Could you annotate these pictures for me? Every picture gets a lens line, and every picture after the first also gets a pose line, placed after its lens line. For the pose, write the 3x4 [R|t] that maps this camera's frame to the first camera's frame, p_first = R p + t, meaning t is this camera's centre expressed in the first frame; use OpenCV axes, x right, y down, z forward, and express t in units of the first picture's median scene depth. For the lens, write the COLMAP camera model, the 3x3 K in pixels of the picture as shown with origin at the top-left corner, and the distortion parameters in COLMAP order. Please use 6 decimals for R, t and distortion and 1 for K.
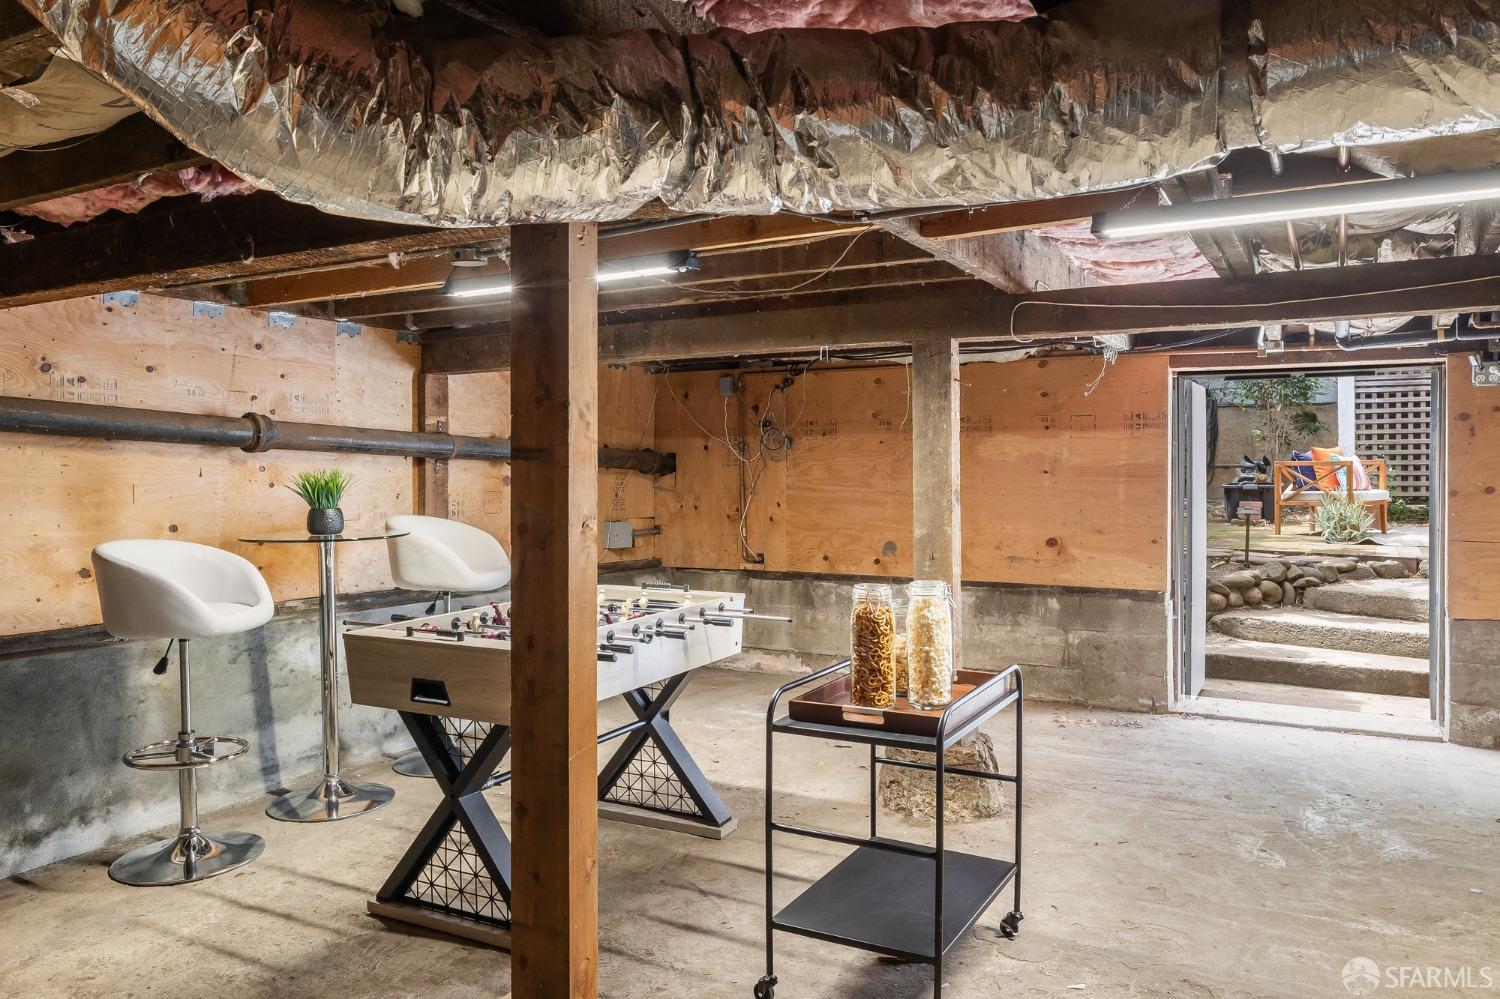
lens RADIAL K [[1034.6, 0, 749.1], [0, 1034.6, 498.4], [0, 0, 1]] dist [-0.003283, -0.000669]
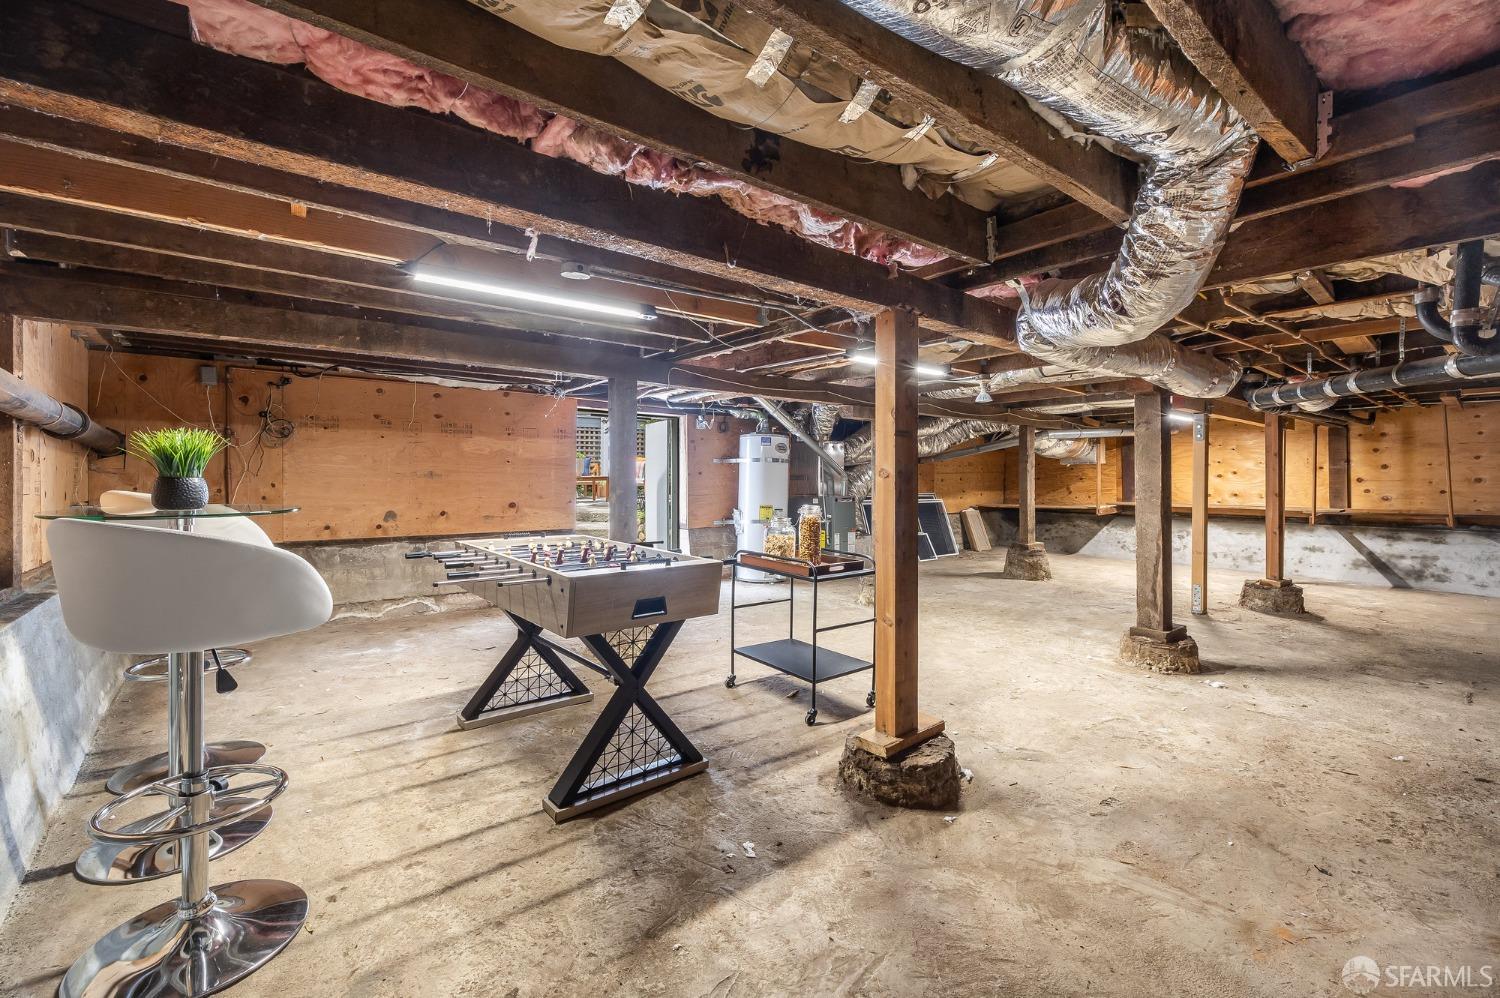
lens RADIAL K [[629.5, 0, 748.8], [0, 629.5, 485.0], [0, 0, 1]] dist [0.004505, -0.000051]
pose [[0.403438, -0.008629, 0.914966, -0.853502], [0.016494, 0.999862, 0.002157, 0.027331], [-0.914858, 0.014221, 0.403525, 0.482683]]
